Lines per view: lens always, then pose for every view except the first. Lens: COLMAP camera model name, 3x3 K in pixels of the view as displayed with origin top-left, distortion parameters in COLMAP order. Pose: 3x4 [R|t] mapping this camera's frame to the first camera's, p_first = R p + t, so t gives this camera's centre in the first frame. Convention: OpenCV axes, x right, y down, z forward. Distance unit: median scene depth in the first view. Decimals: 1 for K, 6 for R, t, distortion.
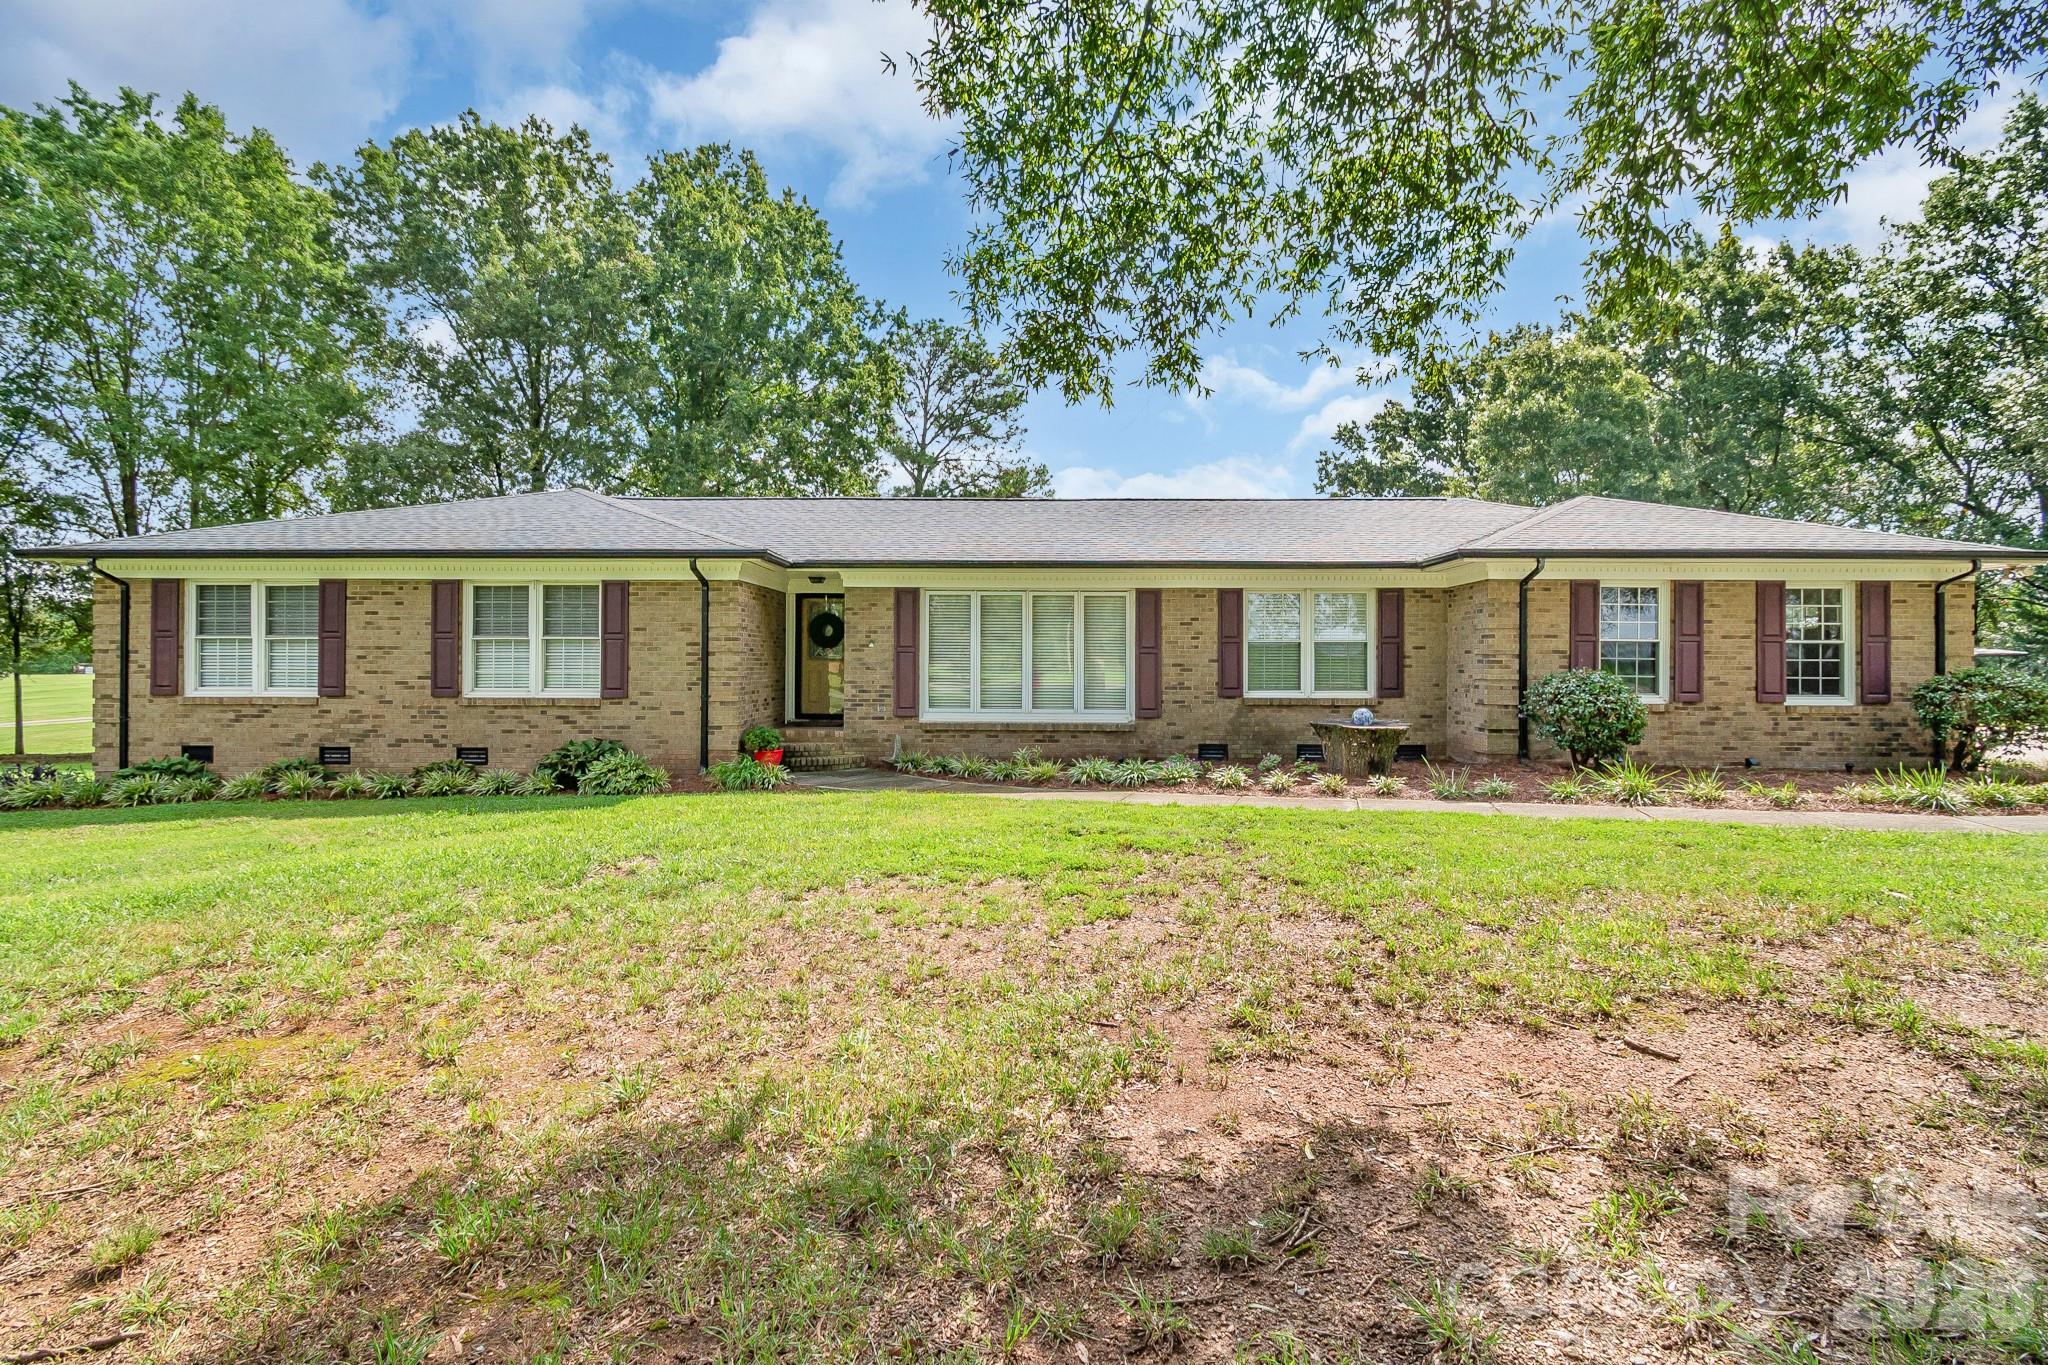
lens RADIAL K [[952.8, 0, 1021.0], [0, 952.8, 607.6], [0, 0, 1]] dist [0.002134, -0.000768]
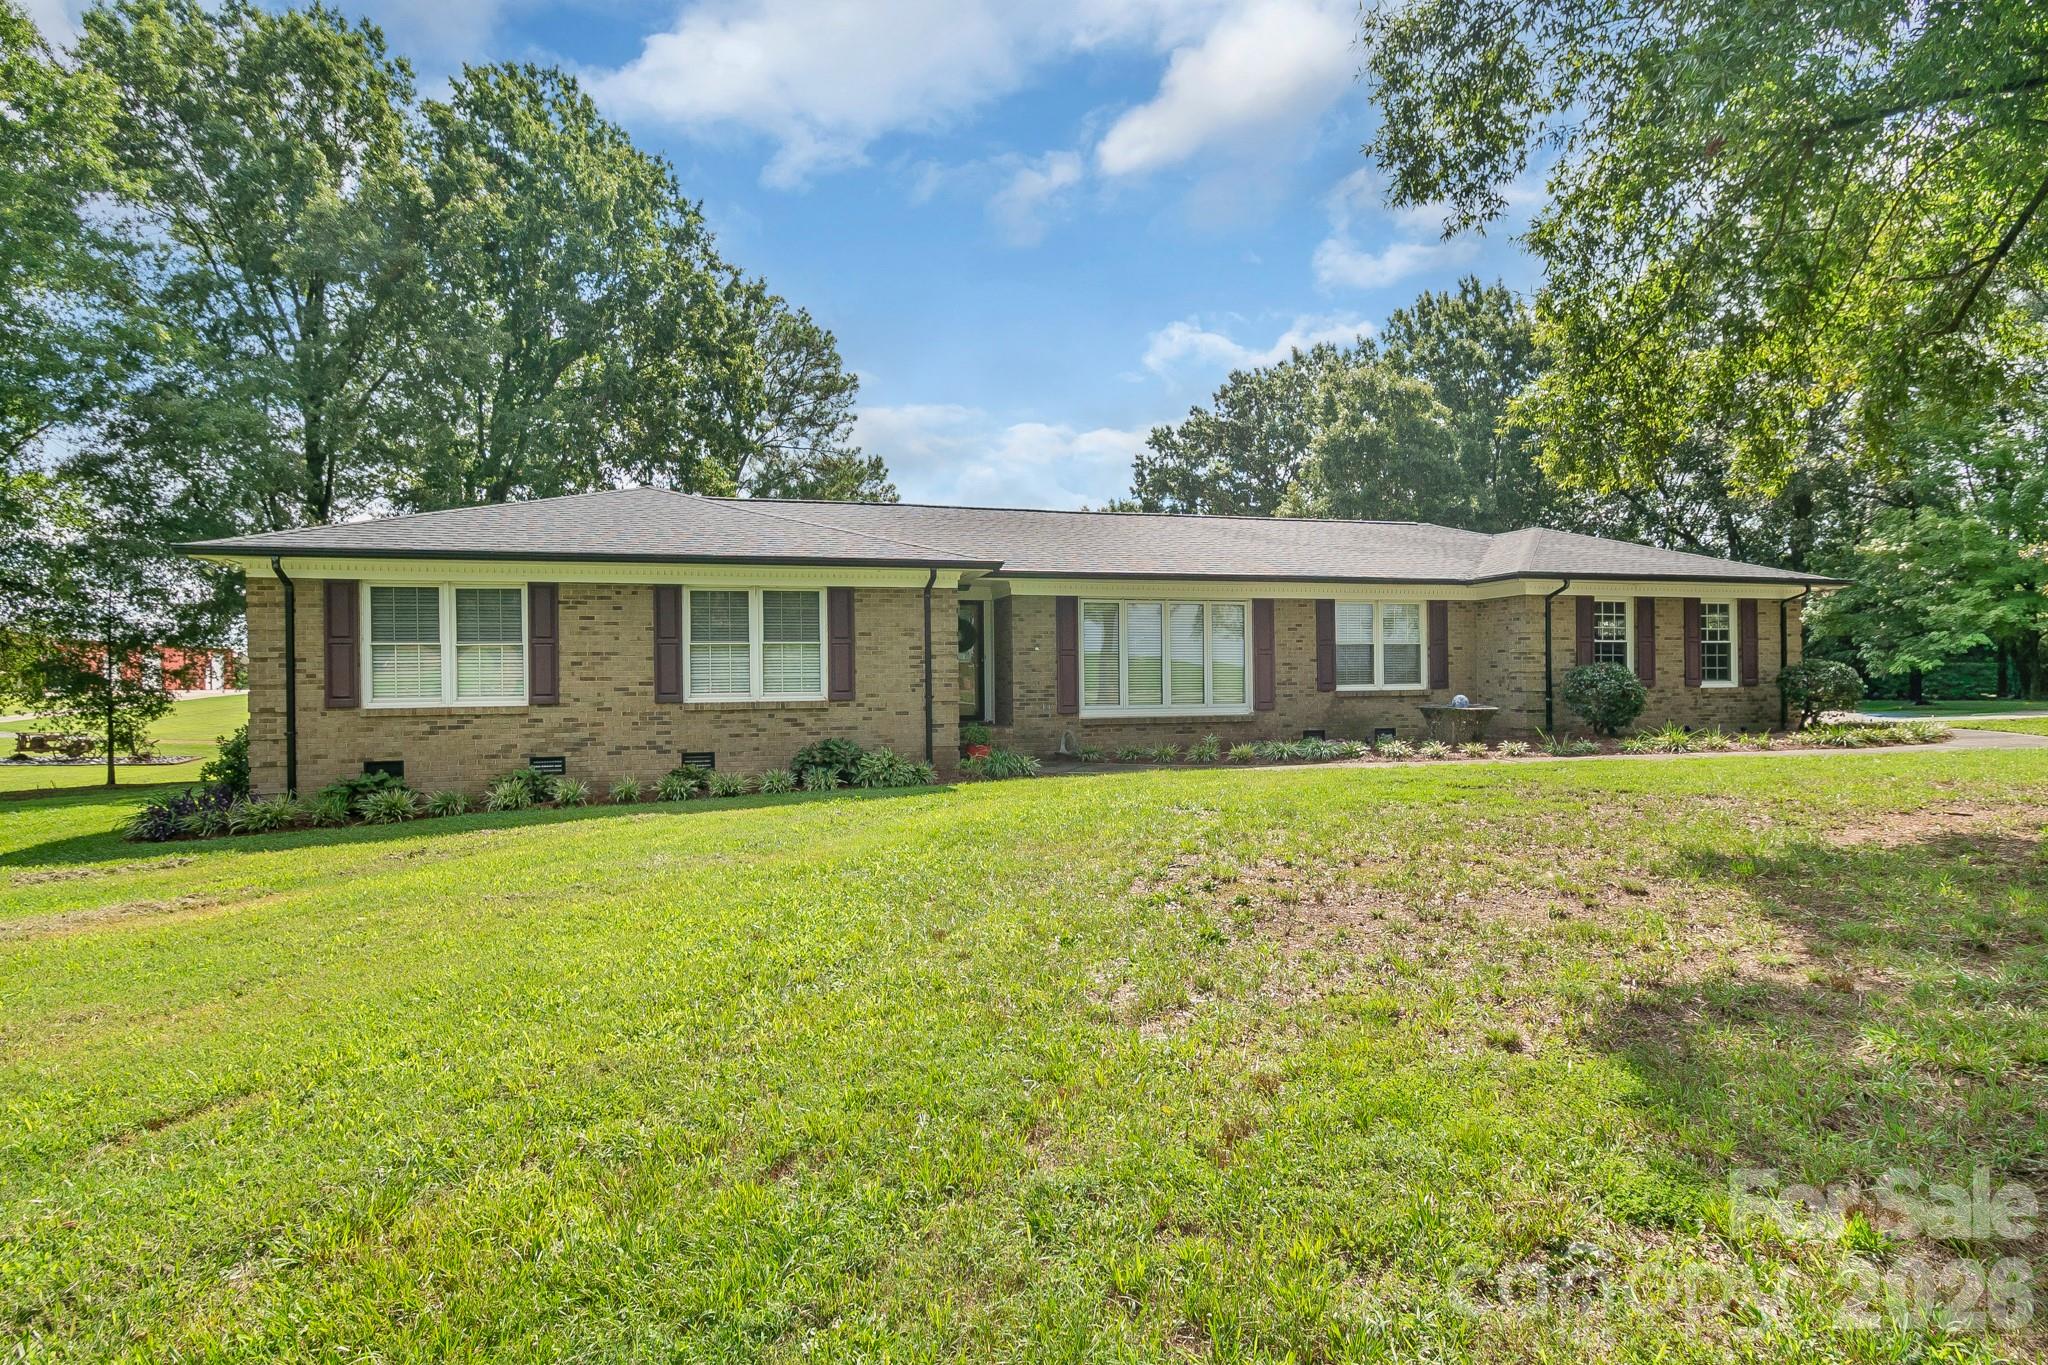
lens RADIAL K [[1114.5, 0, 1024.8], [0, 1114.5, 612.4], [0, 0, 1]] dist [0.003251, 0.000376]
pose [[0.948754, 0.004647, 0.315983, -0.615859], [-0.004535, 0.999989, -0.001091, -0.000733], [-0.315984, -0.000397, 0.948764, -0.218415]]
